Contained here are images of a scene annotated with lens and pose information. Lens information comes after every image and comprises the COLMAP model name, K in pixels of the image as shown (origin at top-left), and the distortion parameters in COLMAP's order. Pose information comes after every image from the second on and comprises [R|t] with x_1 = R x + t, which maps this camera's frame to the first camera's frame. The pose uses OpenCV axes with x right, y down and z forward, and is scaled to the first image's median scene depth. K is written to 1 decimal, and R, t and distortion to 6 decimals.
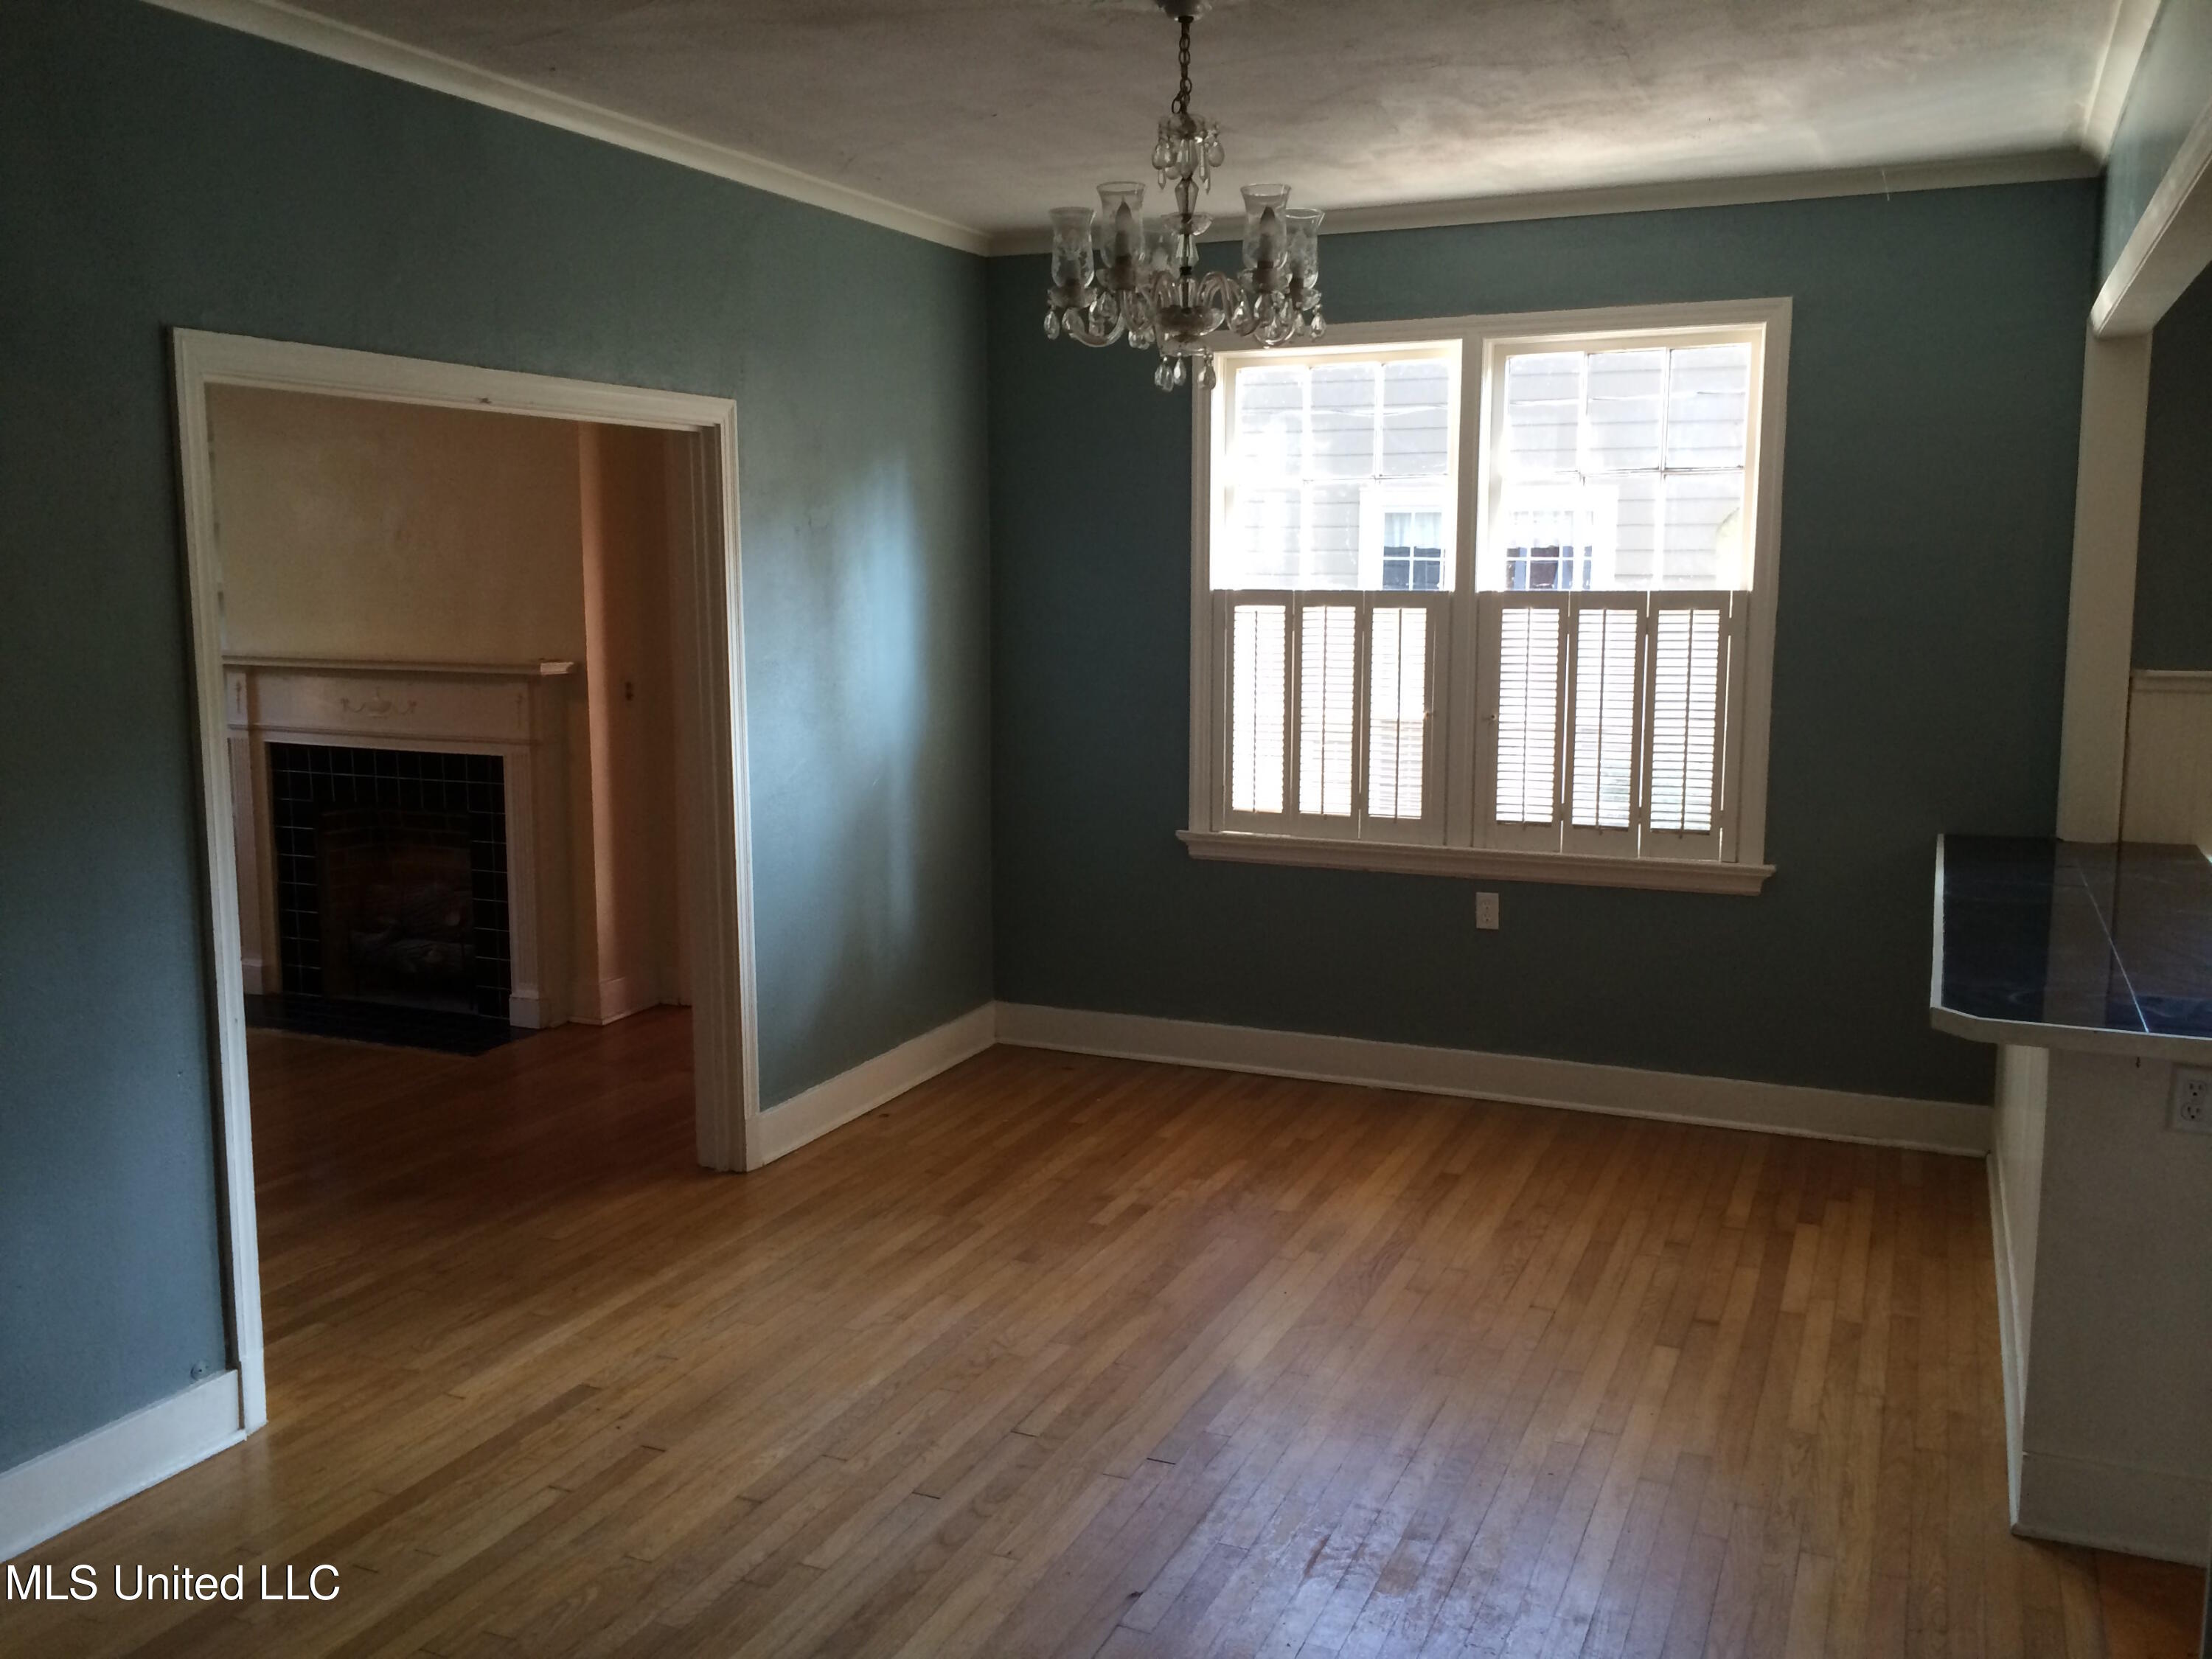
lens RADIAL K [[1910.1, 0, 1117.2], [0, 1910.1, 827.9], [0, 0, 1]] dist [0.058633, -0.057066]
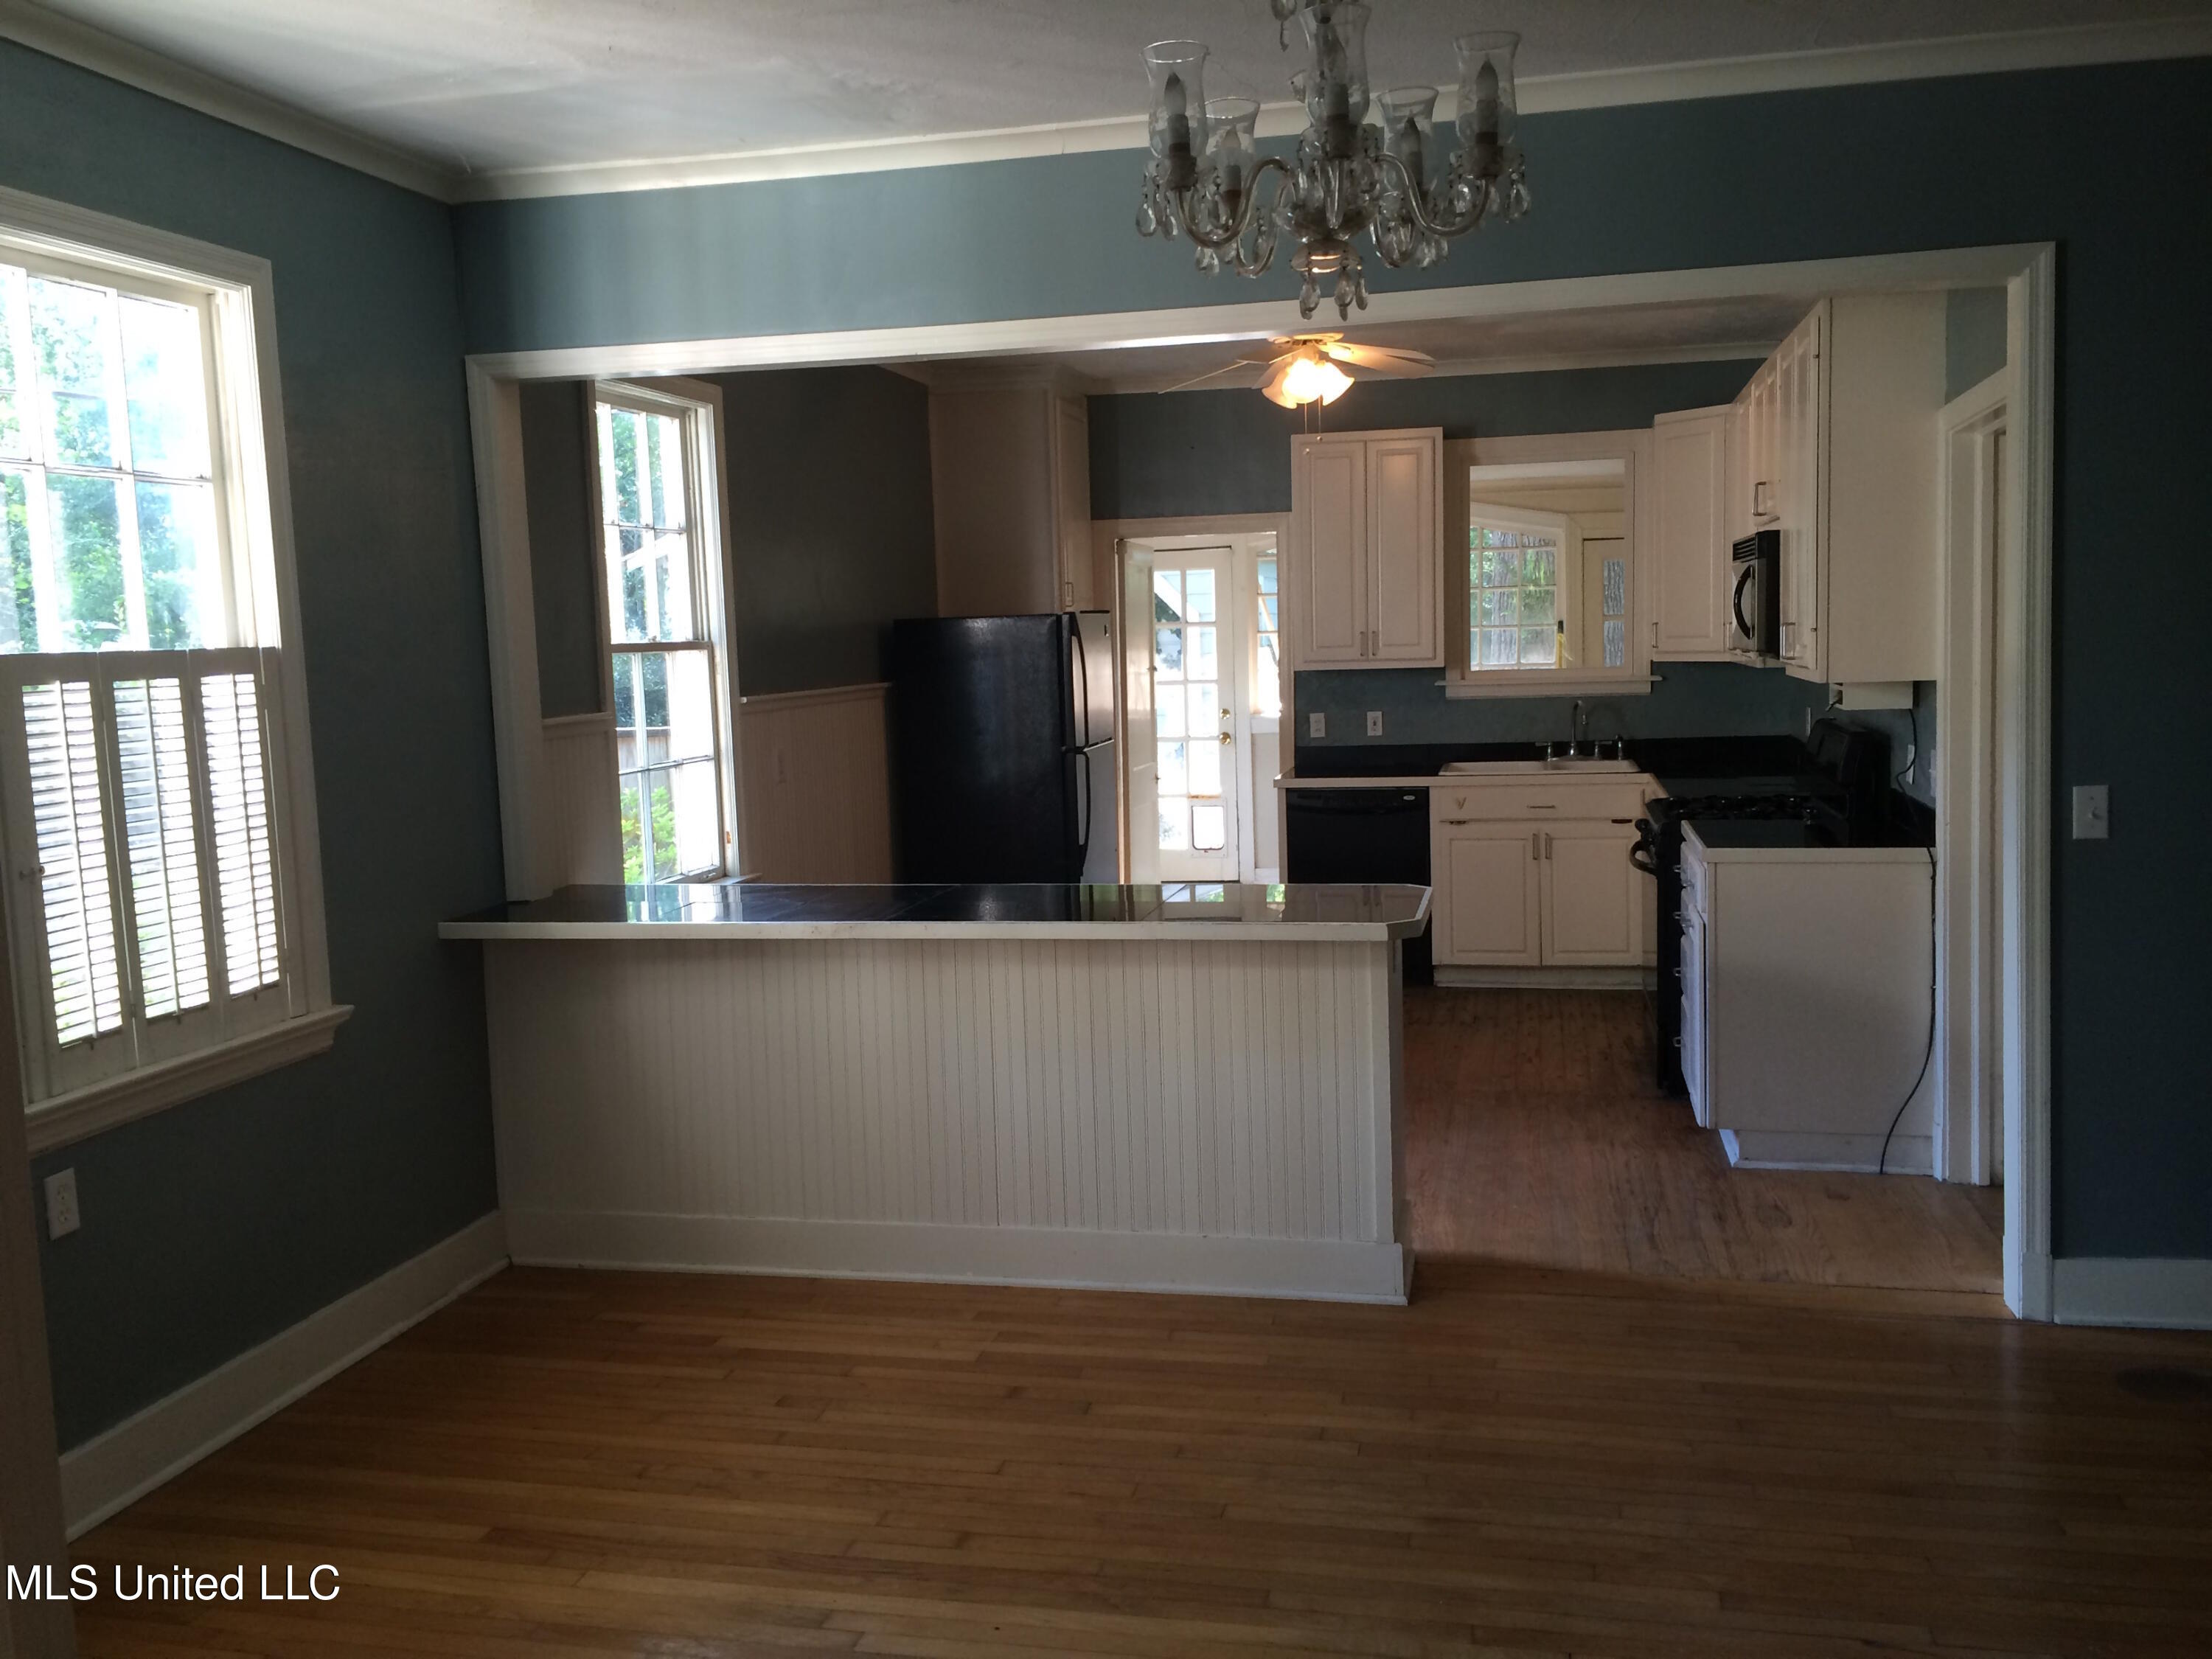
lens RADIAL K [[1910.1, 0, 1100.1], [0, 1910.1, 837.0], [0, 0, 1]] dist [0.058633, -0.057066]
pose [[-0.188602, -0.101051, 0.976841, -0.457540], [0.162065, 0.977851, 0.132446, -0.098471], [-0.968589, 0.183291, -0.168048, 0.824986]]
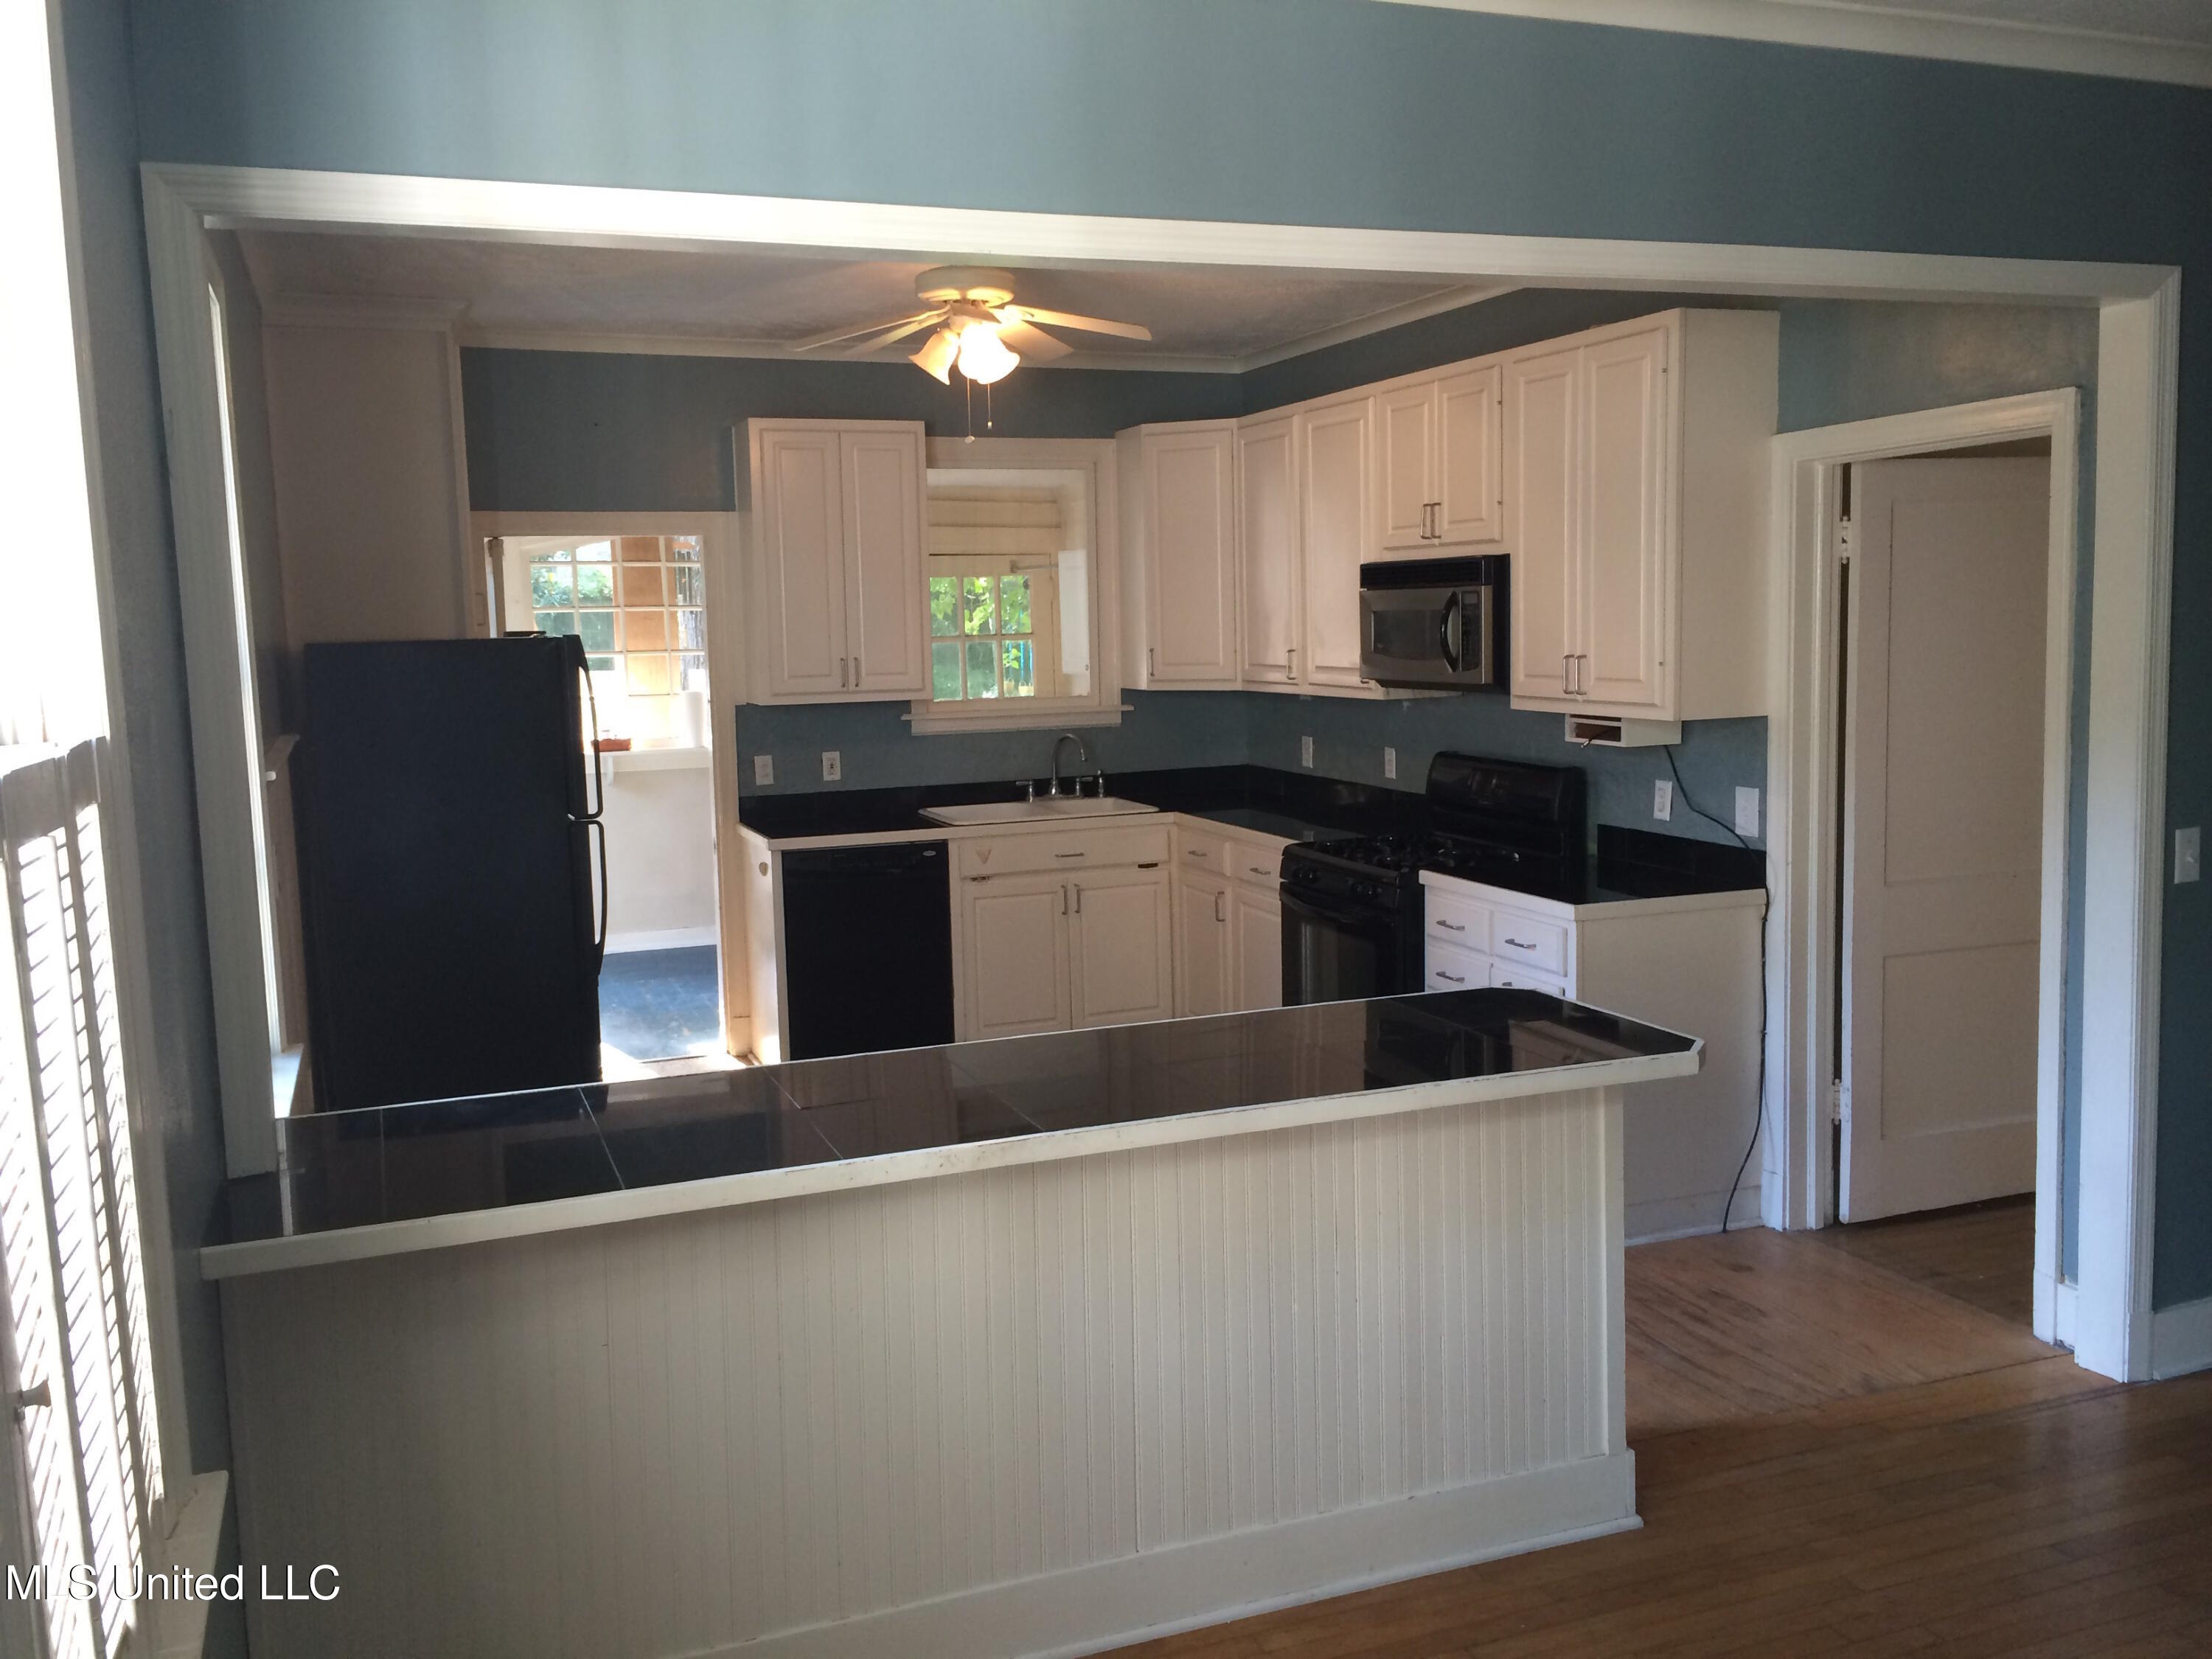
lens RADIAL K [[1910.1, 0, 1105.8], [0, 1910.1, 821.3], [0, 0, 1]] dist [0.058633, -0.057066]
pose [[-0.704942, -0.062354, 0.706519, -0.032285], [0.118784, 0.971680, 0.204275, -0.156306], [-0.699248, 0.227925, -0.677571, 1.101242]]
